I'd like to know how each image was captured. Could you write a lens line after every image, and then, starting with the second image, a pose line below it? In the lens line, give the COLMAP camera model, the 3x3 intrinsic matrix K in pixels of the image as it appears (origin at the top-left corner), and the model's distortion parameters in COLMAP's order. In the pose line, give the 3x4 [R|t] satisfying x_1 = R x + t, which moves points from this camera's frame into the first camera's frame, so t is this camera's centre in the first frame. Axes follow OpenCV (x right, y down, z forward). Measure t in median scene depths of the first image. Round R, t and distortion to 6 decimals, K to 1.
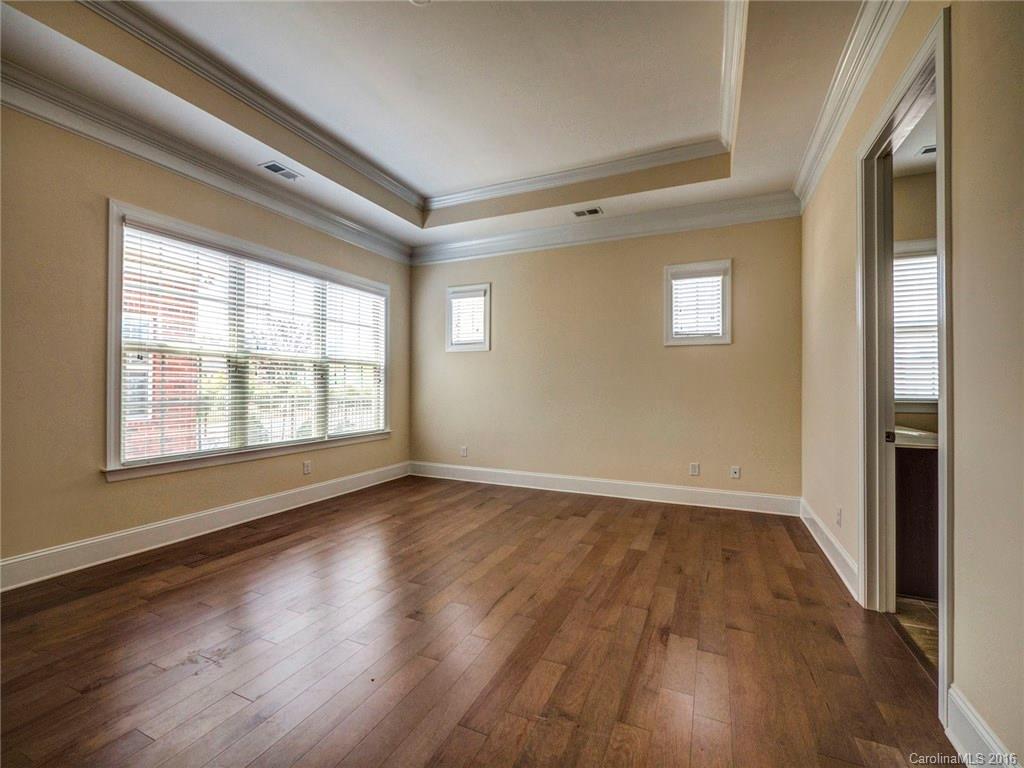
lens RADIAL K [[440.7, 0, 510.2], [0, 440.7, 384.2], [0, 0, 1]] dist [0.000596, -0.000892]
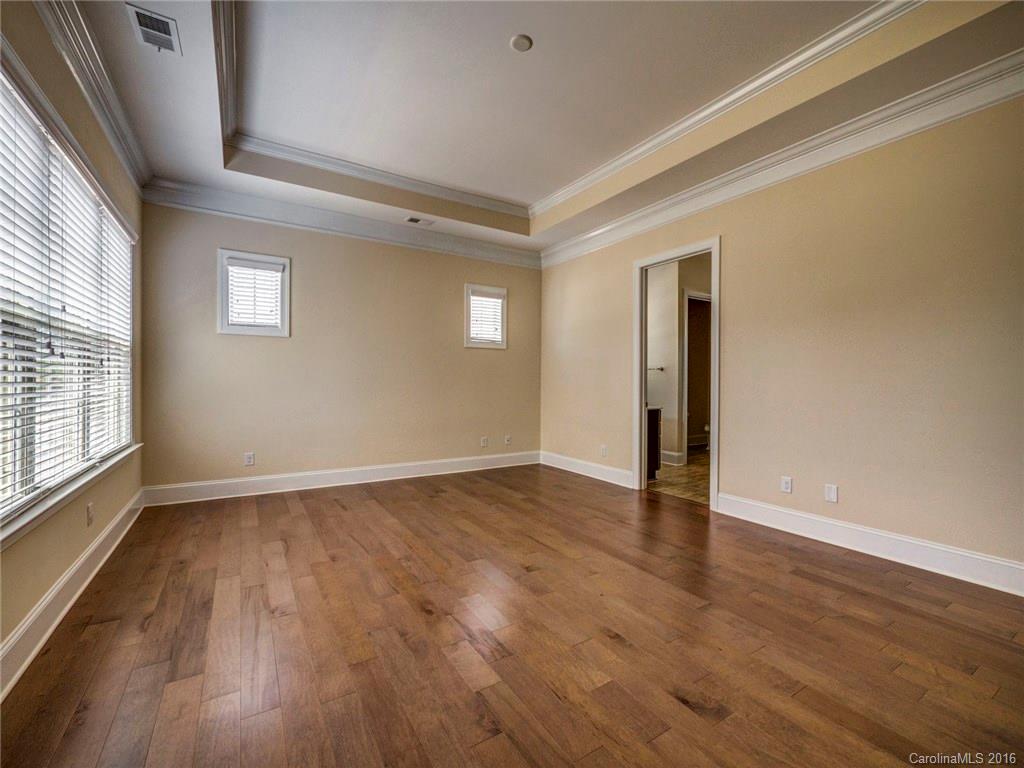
lens RADIAL K [[440.7, 0, 510.2], [0, 440.7, 384.2], [0, 0, 1]] dist [0.000596, -0.000892]
pose [[0.559036, -0.005613, 0.829125, -0.665236], [-0.003823, 0.999949, 0.009346, 0.007076], [-0.829135, -0.008394, 0.558986, 0.207552]]
